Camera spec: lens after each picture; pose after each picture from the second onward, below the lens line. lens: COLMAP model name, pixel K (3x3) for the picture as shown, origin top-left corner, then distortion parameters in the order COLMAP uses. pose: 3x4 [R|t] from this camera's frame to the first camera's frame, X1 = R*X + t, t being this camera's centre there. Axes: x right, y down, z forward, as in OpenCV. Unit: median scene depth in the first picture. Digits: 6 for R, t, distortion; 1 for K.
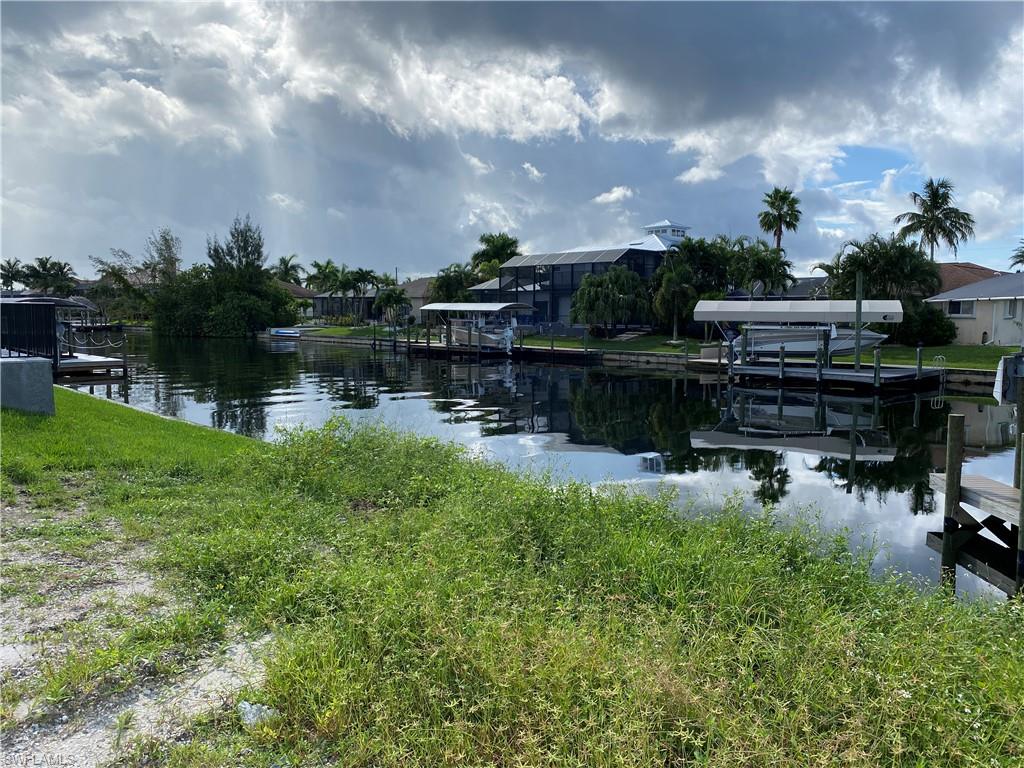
lens RADIAL K [[779.4, 0, 513.6], [0, 779.4, 391.3], [0, 0, 1]] dist [0.001184, -0.003405]
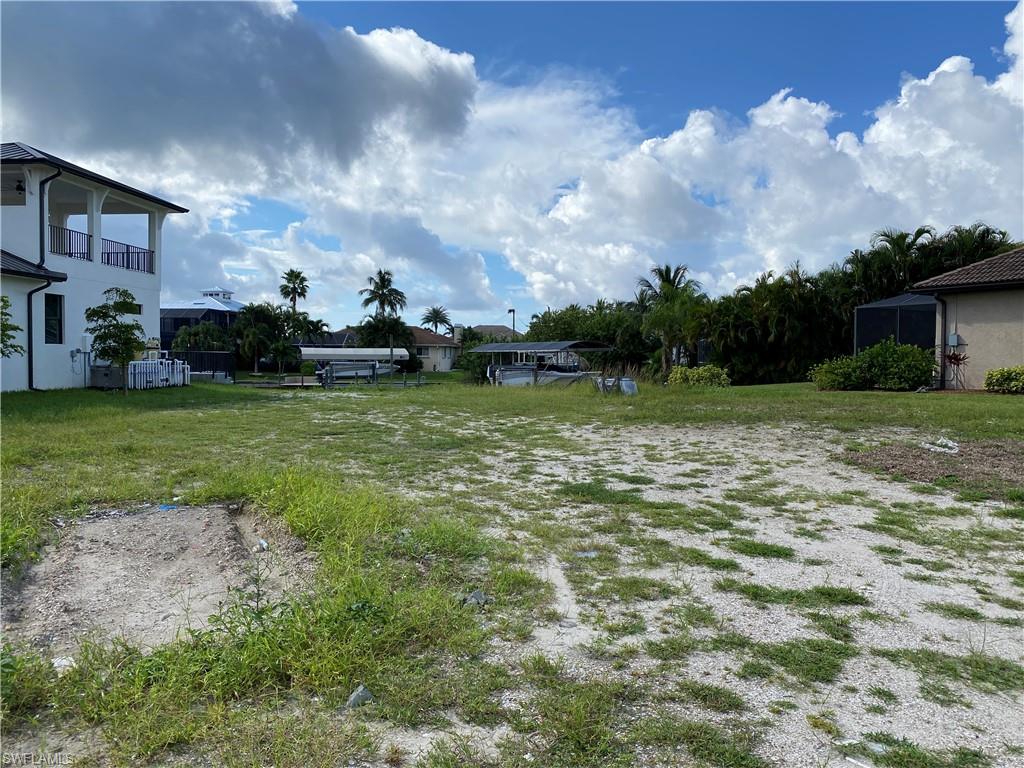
lens RADIAL K [[779.4, 0, 512.8], [0, 779.4, 382.4], [0, 0, 1]] dist [0.001184, -0.003405]
pose [[0.752206, -0.023723, 0.658501, -0.311569], [0.065395, 0.997106, -0.038779, 0.033068], [-0.655675, 0.072232, 0.751580, -0.345103]]
